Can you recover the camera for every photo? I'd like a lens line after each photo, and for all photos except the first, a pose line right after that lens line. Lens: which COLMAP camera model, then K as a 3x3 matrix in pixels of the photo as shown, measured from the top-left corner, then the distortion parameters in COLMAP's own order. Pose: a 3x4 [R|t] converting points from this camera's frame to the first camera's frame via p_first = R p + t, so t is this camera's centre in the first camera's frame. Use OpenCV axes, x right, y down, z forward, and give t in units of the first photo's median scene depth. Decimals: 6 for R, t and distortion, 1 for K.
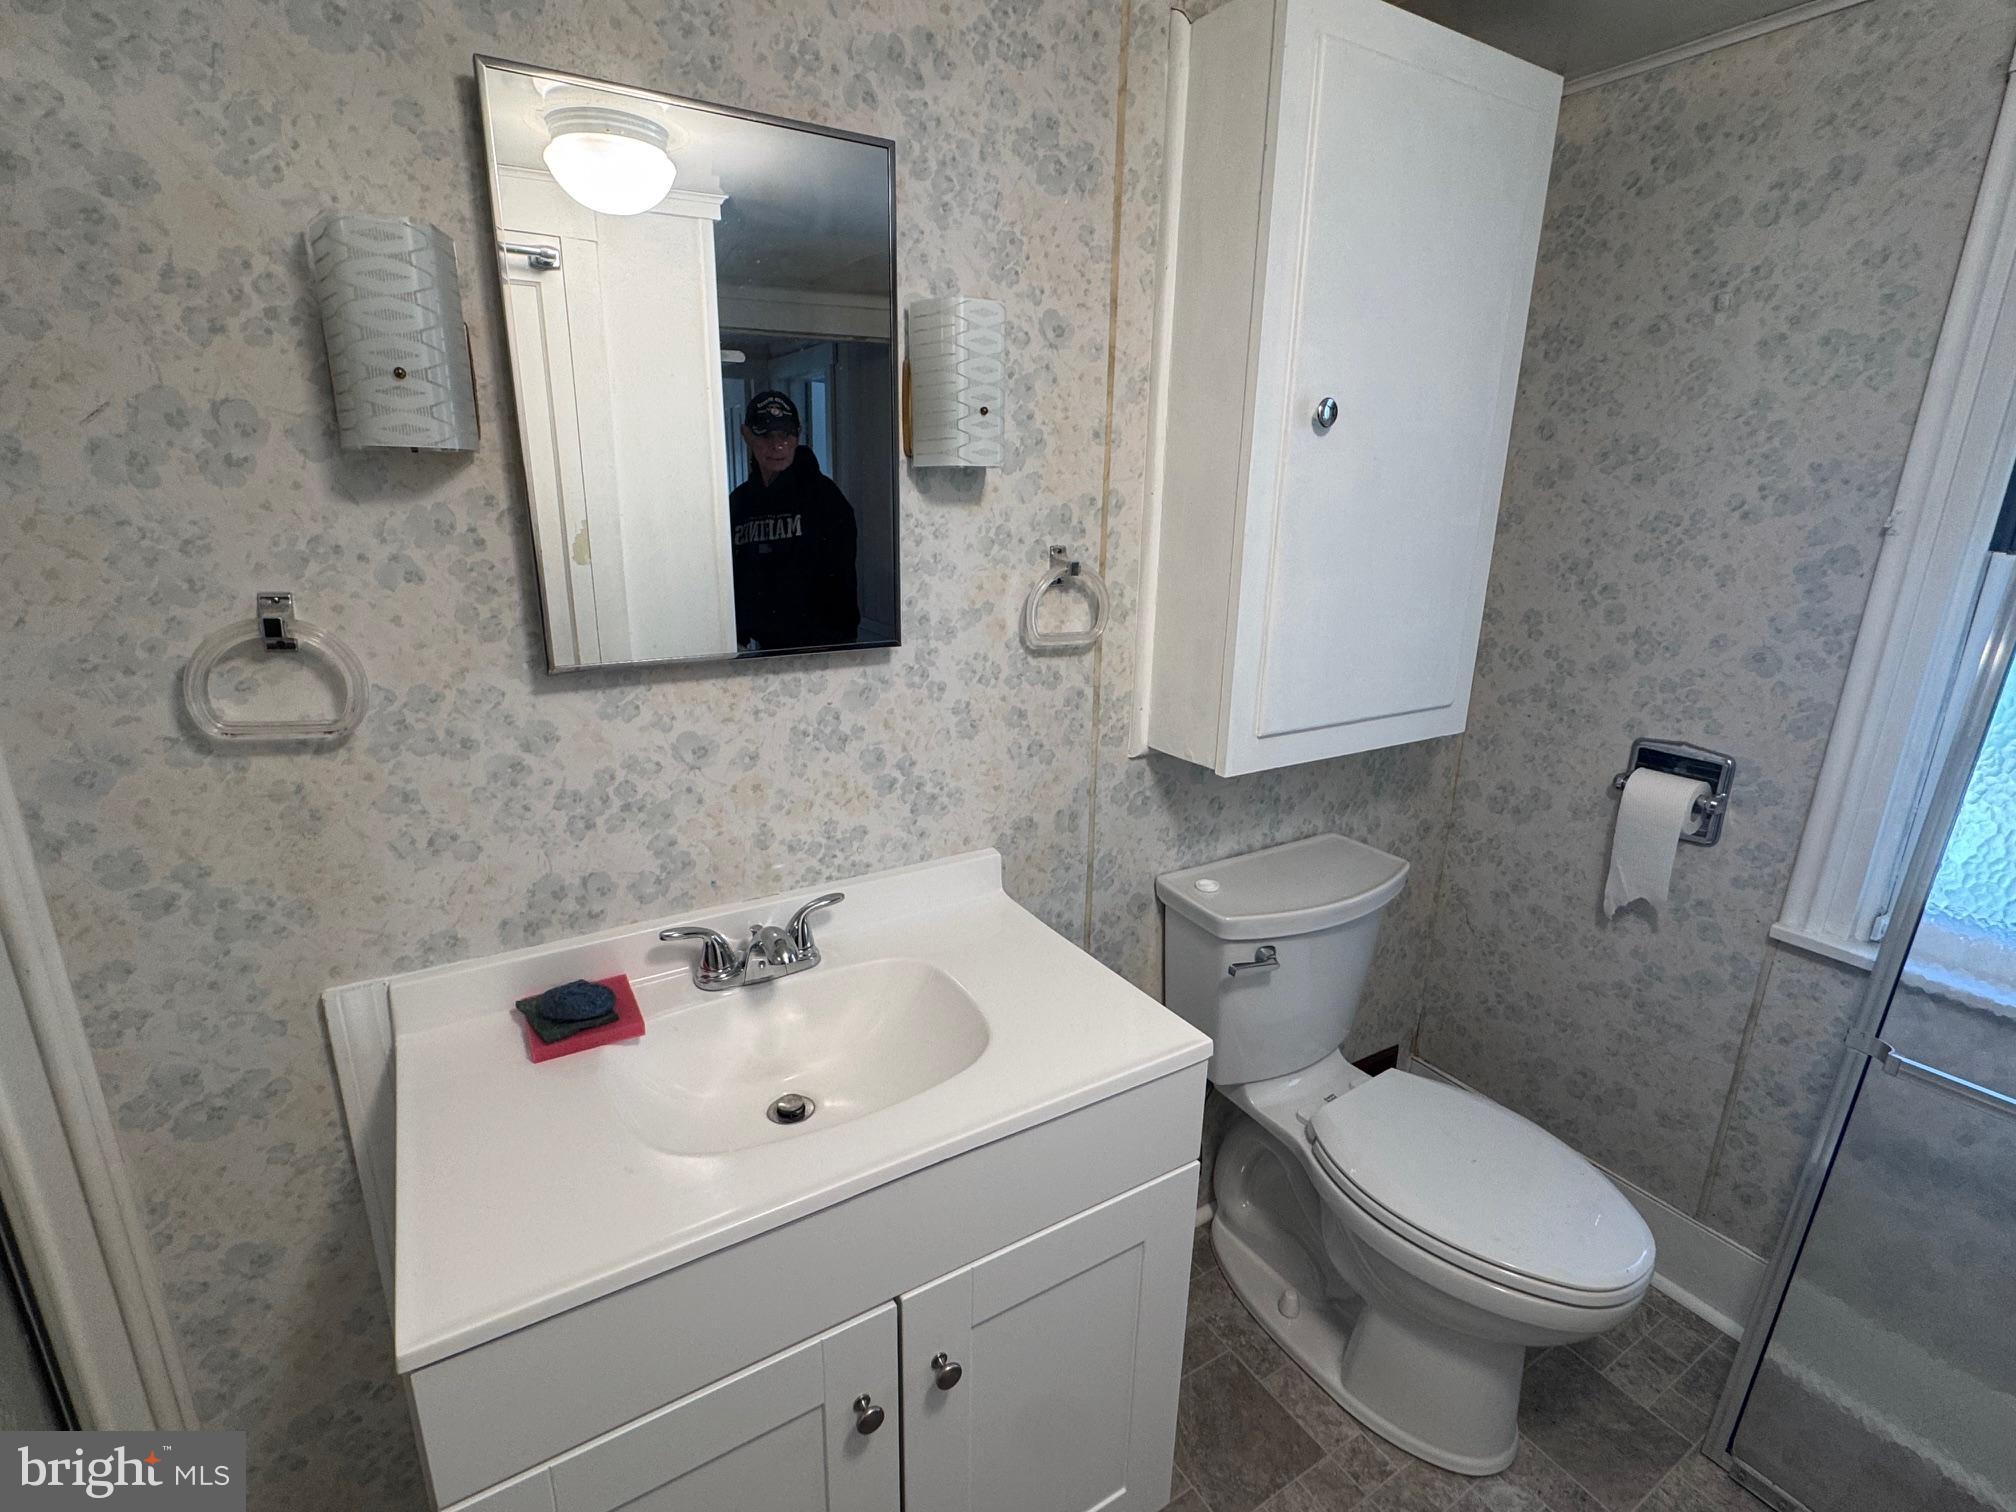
lens RADIAL K [[944.2, 0, 982.6], [0, 944.2, 755.6], [0, 0, 1]] dist [-0.000903, -0.000239]
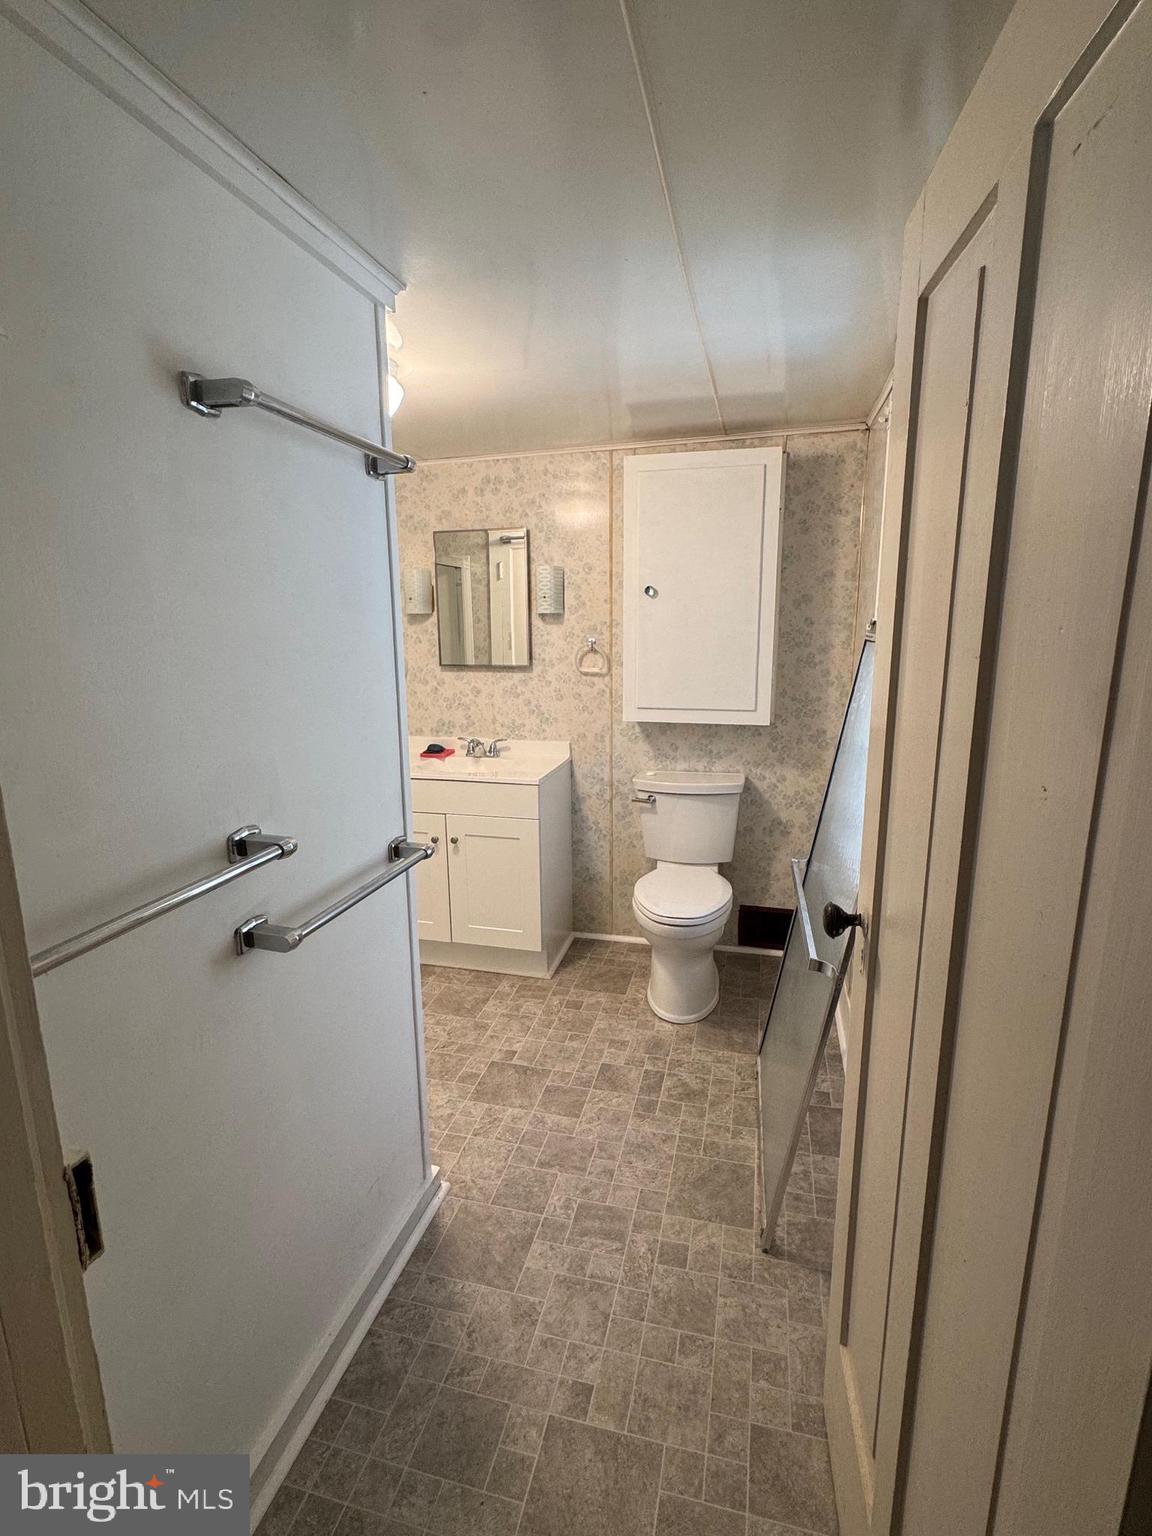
lens RADIAL K [[719.4, 0, 576.0], [0, 719.4, 768.0], [0, 0, 1]] dist [-0.000903, -0.000239]
pose [[0.697894, 0.128386, -0.704600, 1.684699], [-0.181091, 0.983466, -0.000169, 0.185936], [0.692929, 0.127715, 0.709604, -0.575745]]
